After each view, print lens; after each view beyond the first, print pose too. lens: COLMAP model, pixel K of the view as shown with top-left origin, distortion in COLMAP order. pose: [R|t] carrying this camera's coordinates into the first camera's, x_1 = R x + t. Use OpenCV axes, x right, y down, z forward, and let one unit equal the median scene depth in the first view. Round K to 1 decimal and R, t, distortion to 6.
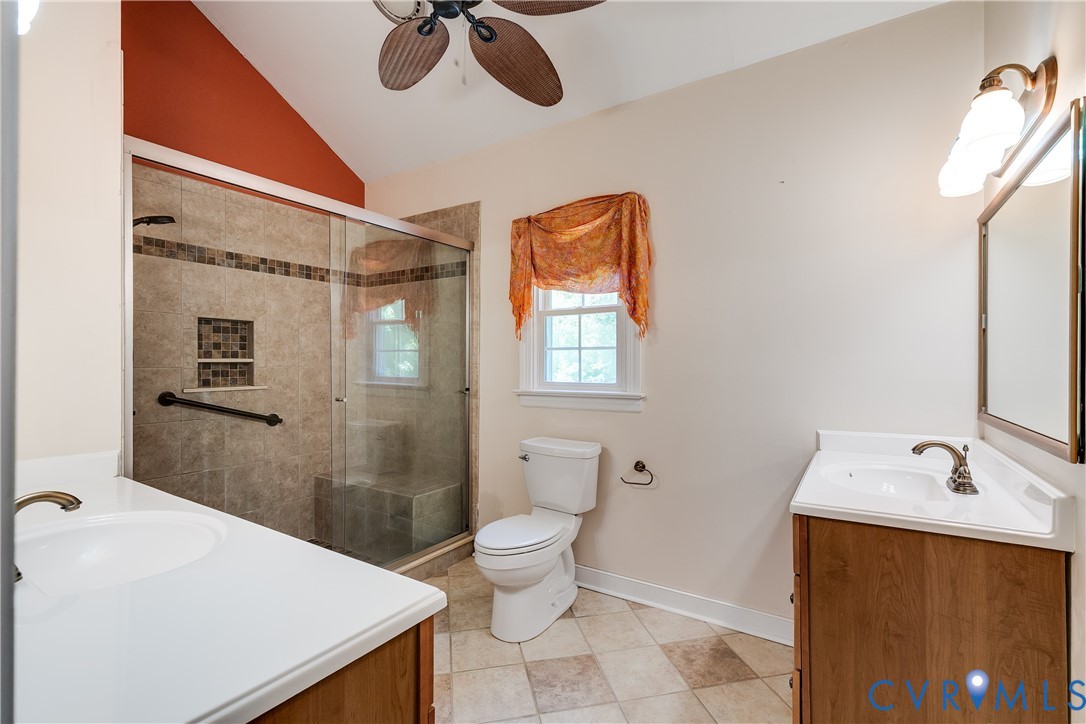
lens RADIAL K [[488.8, 0, 543.2], [0, 488.8, 362.3], [0, 0, 1]] dist [0.001659, -0.000707]
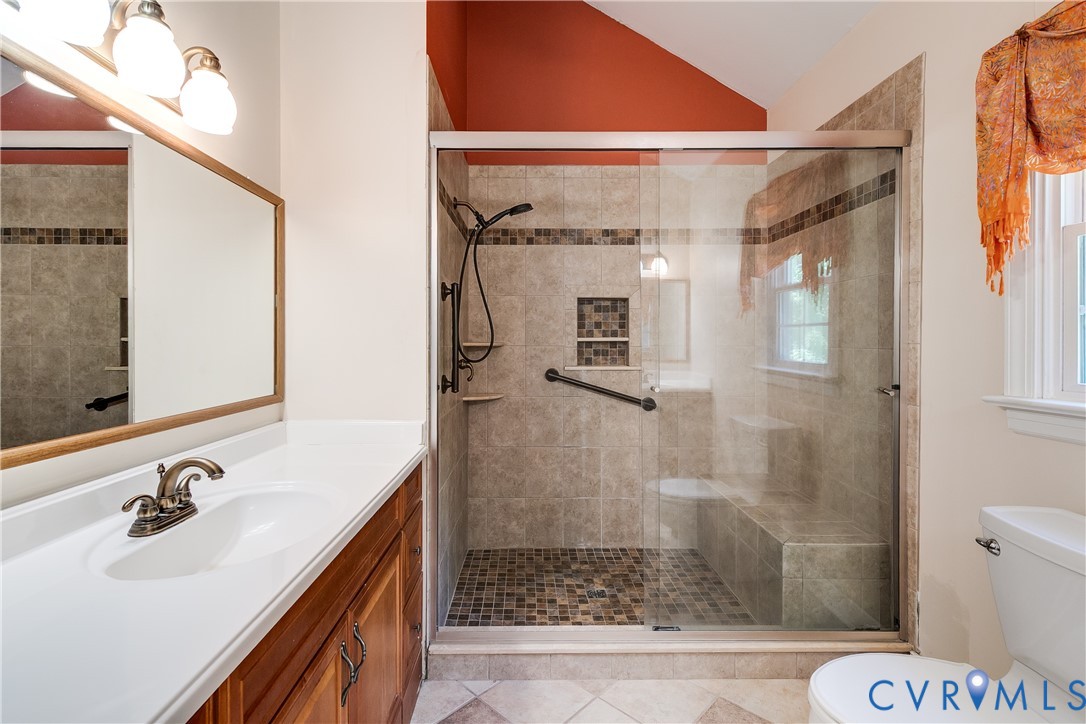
lens RADIAL K [[488.8, 0, 534.4], [0, 488.8, 341.7], [0, 0, 1]] dist [0.001659, -0.000707]
pose [[0.545220, -0.000975, -0.838293, 0.101986], [-0.000218, 0.999999, -0.001305, 0.002032], [0.838293, 0.000894, 0.545219, 0.334353]]
